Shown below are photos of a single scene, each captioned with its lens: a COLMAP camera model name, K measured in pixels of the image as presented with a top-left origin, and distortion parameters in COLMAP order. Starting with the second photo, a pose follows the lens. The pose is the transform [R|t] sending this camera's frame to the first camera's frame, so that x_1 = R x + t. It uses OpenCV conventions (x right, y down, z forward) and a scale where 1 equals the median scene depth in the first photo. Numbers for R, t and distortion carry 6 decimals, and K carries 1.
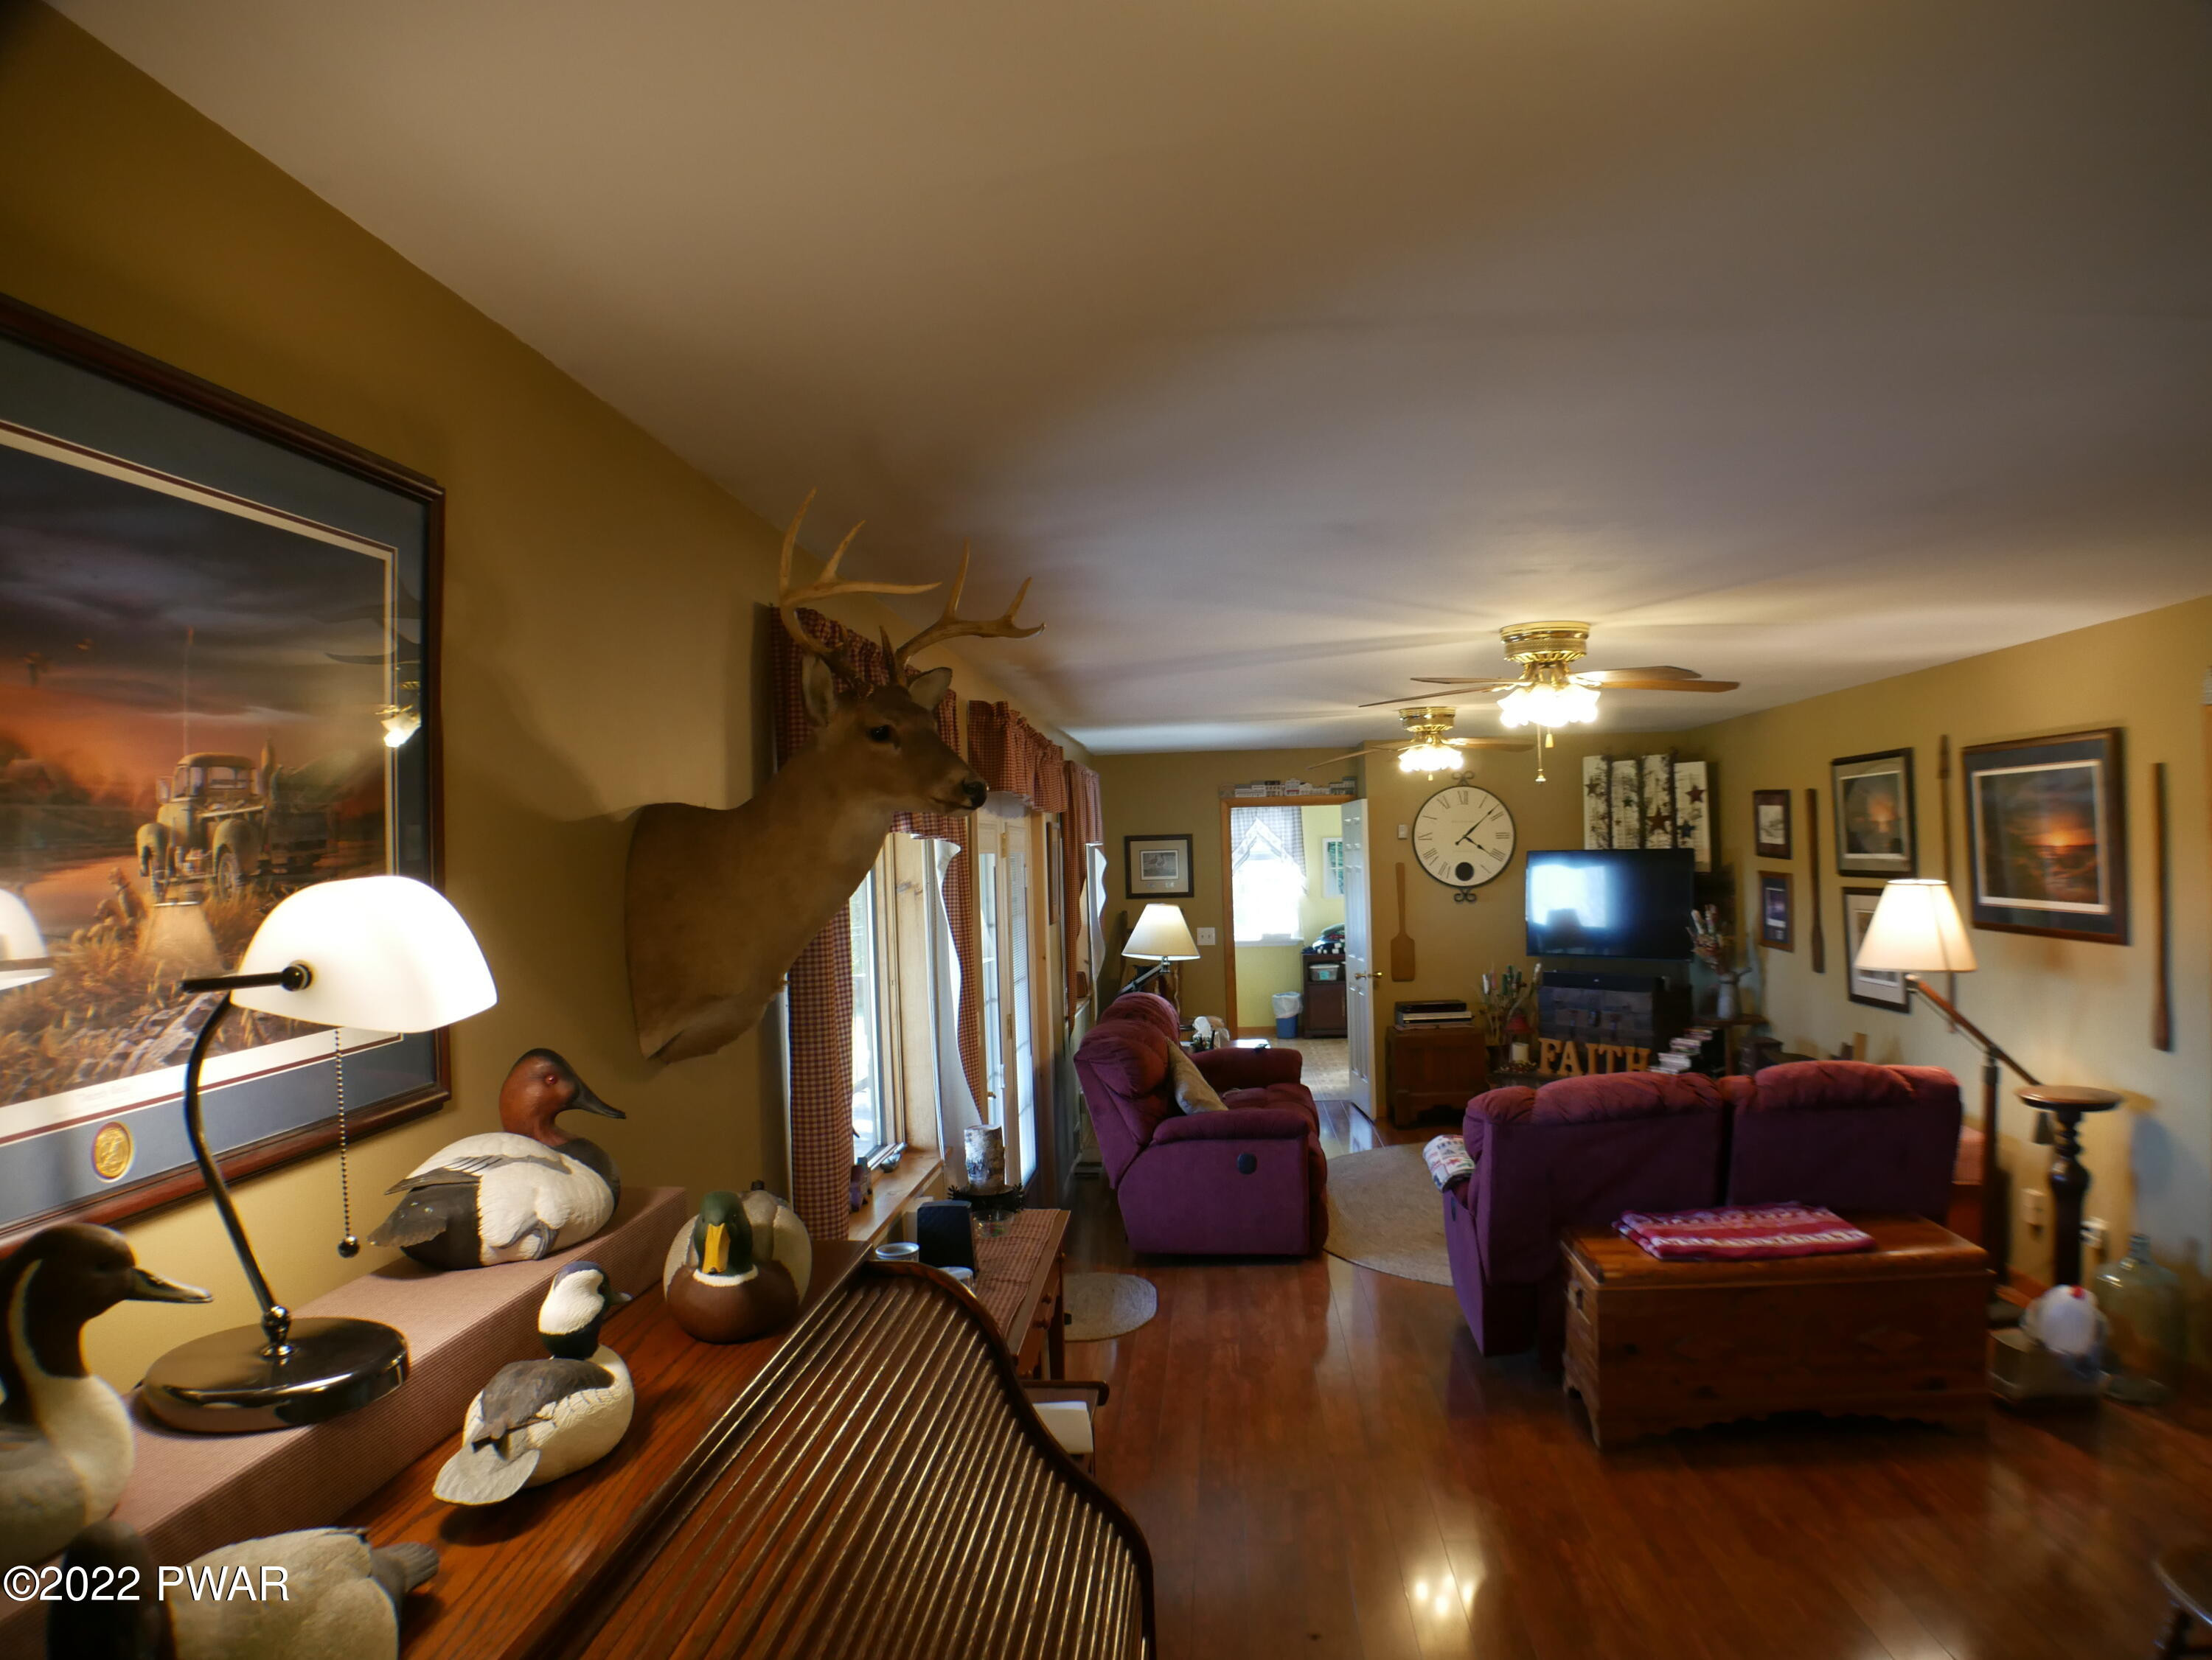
lens RADIAL K [[1490.0, 0, 1106.0], [0, 1490.0, 830.0], [0, 0, 1]] dist [-0.137981, 0.018270]
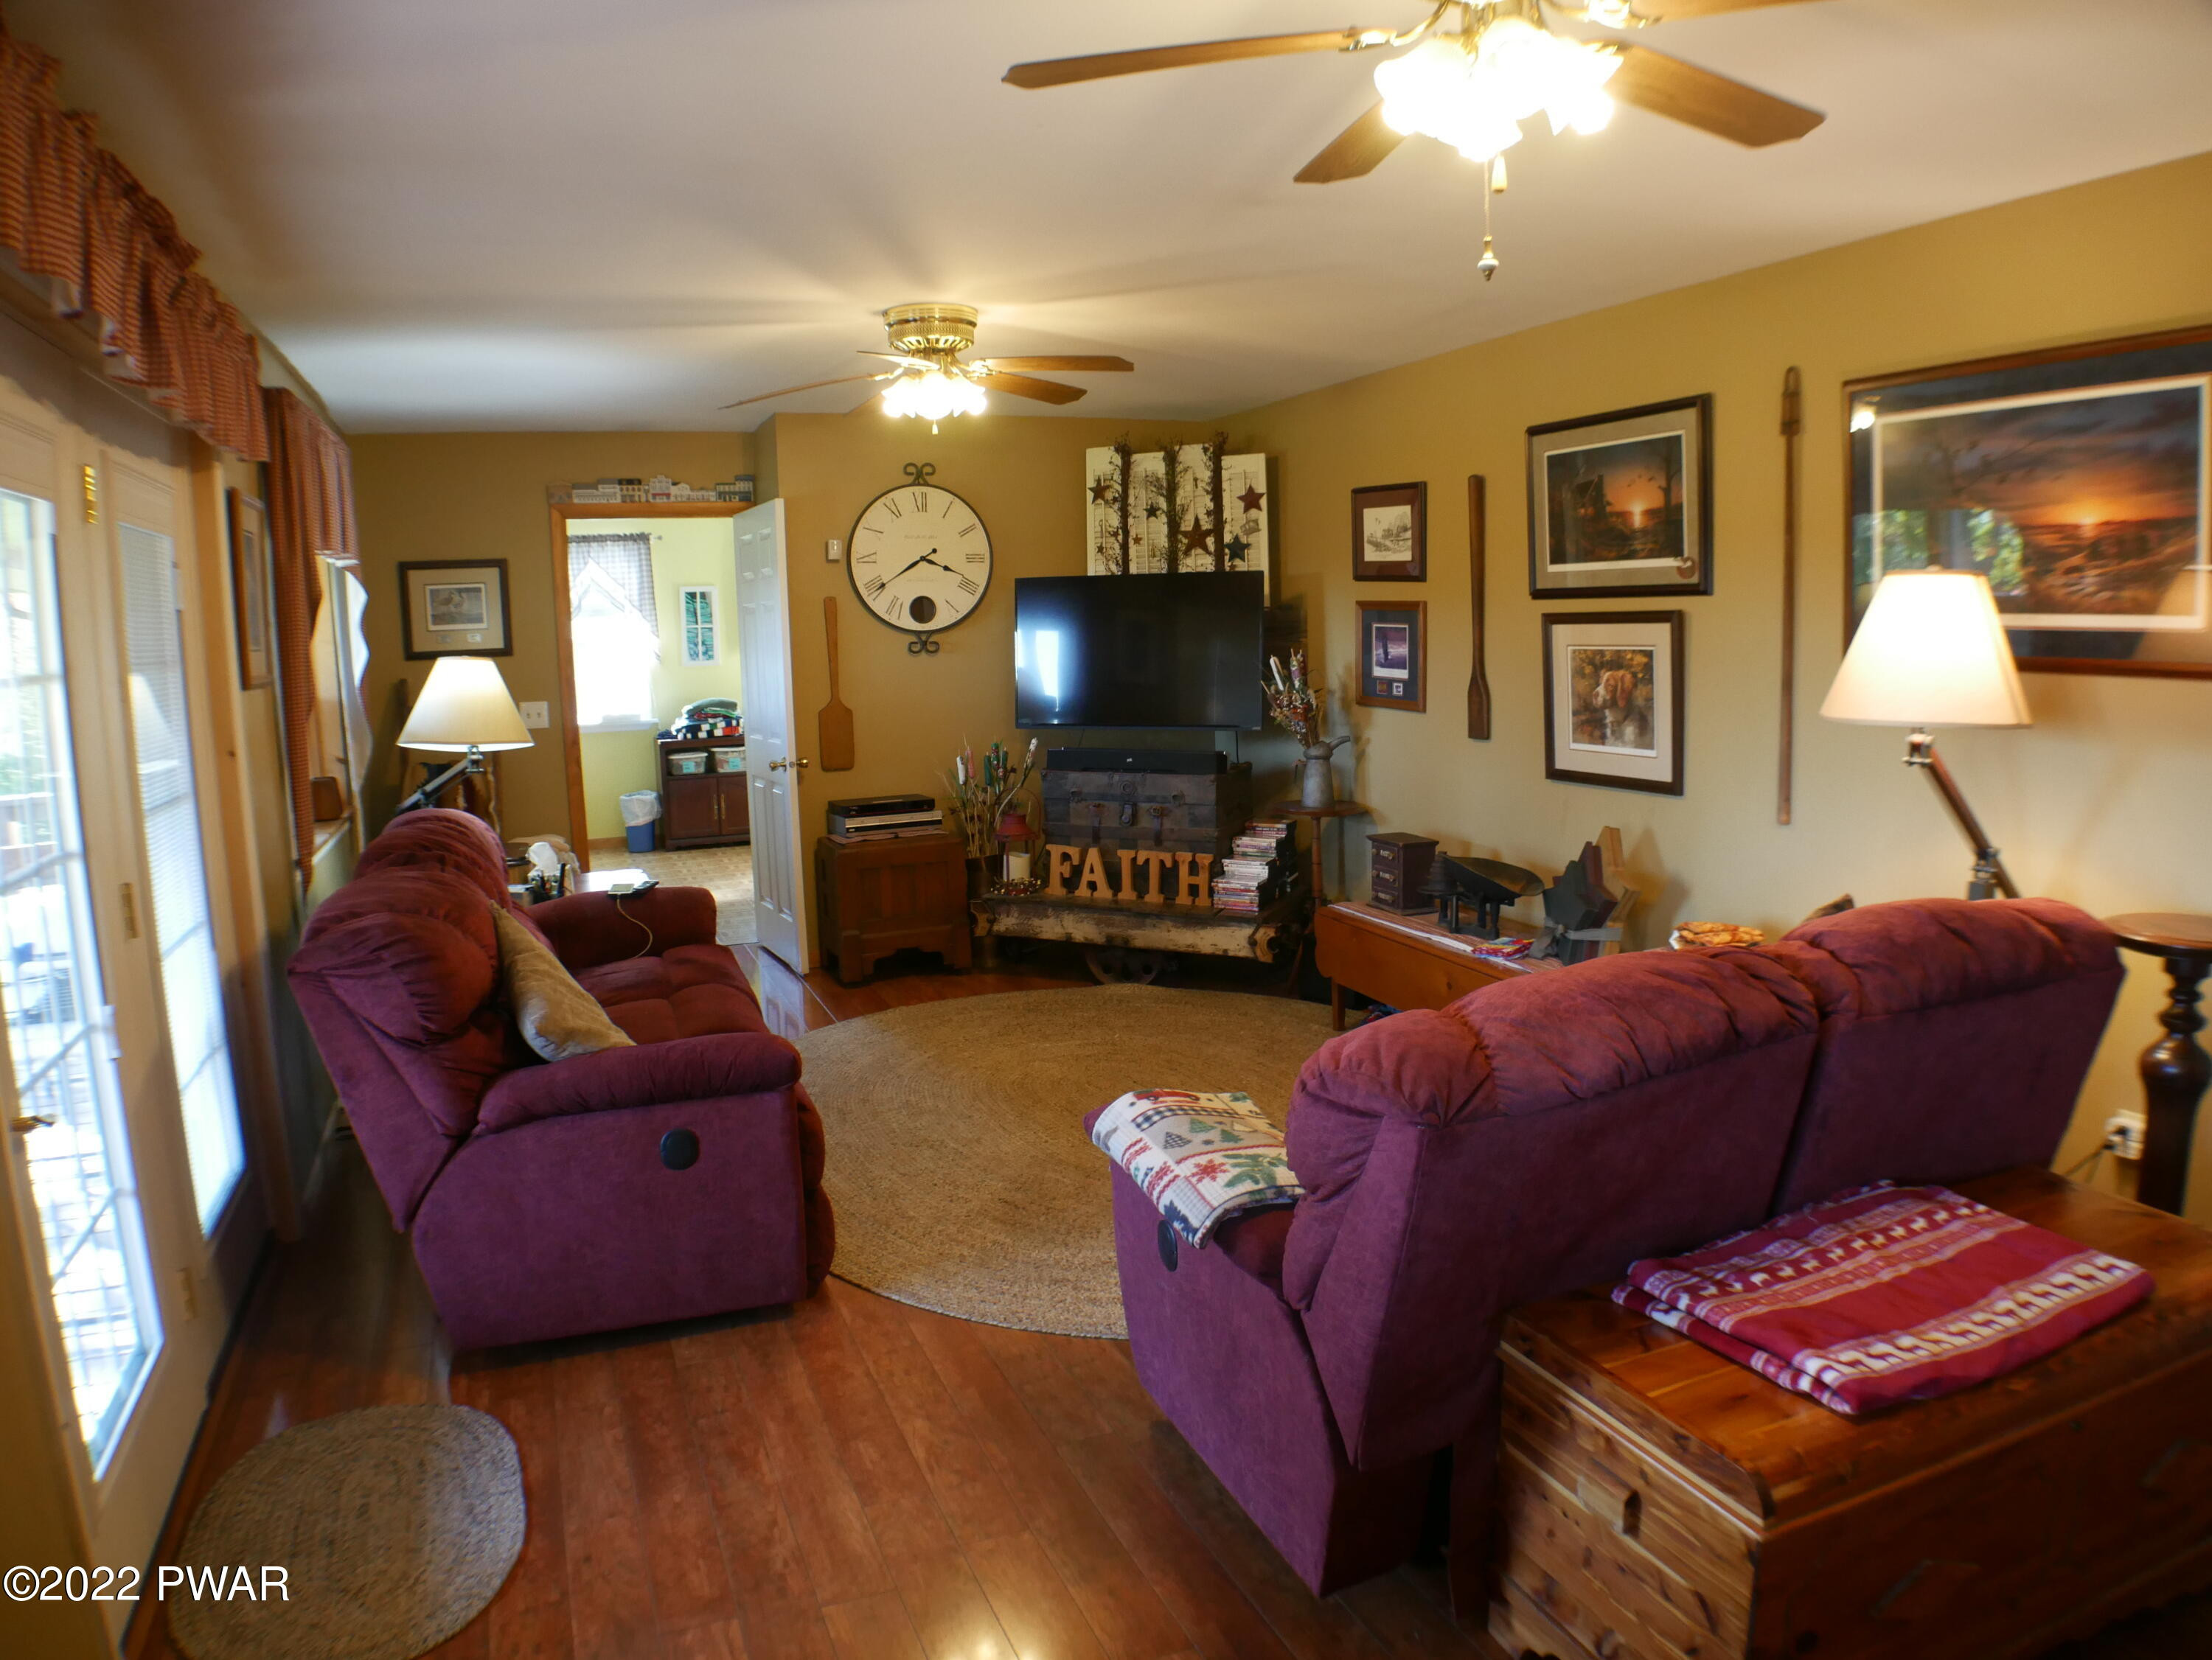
lens RADIAL K [[1490.0, 0, 1106.0], [0, 1490.0, 830.0], [0, 0, 1]] dist [-0.137981, 0.018270]
pose [[0.897598, -0.057797, 0.437009, 0.010938], [-0.004966, 0.989978, 0.141132, 0.035049], [-0.440787, -0.128850, 0.888316, 0.364533]]
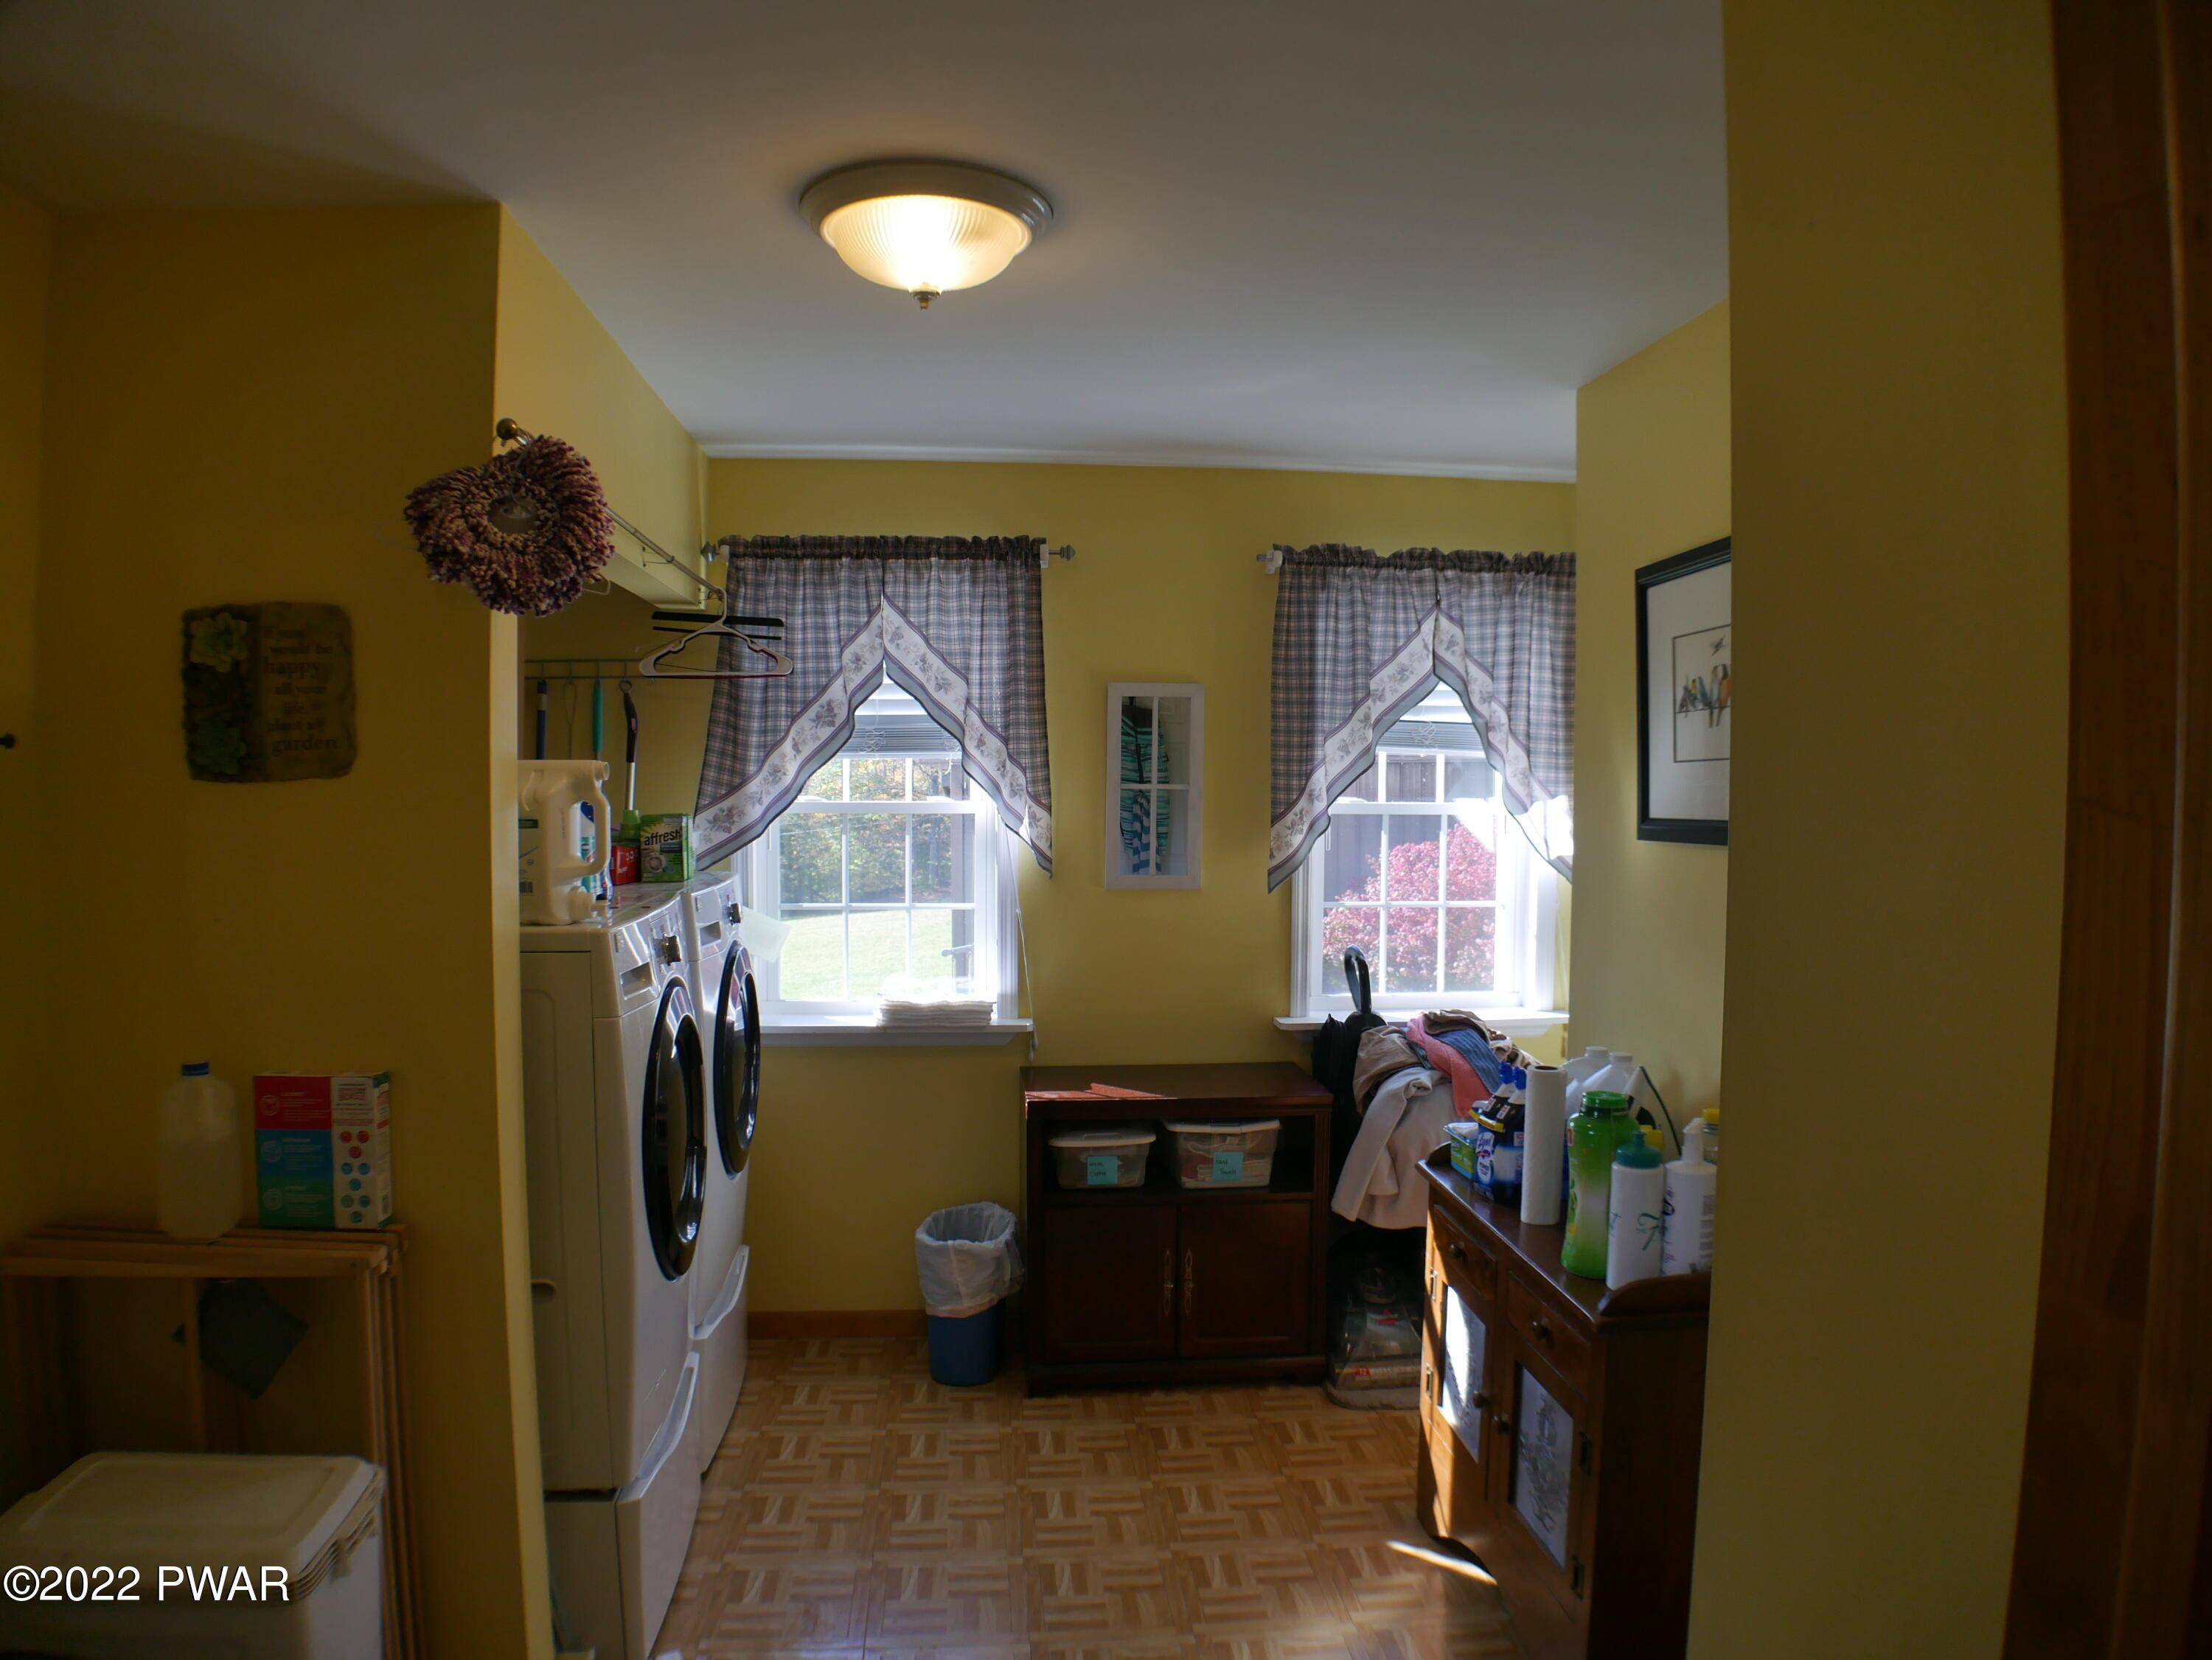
lens RADIAL K [[1490.0, 0, 1106.0], [0, 1490.0, 830.0], [0, 0, 1]] dist [-0.137981, 0.018270]
pose [[0.984193, 0.028699, 0.174758, 0.155616], [-0.036441, 0.998484, 0.041249, 0.036519], [-0.173309, -0.046965, 0.983747, 1.165006]]
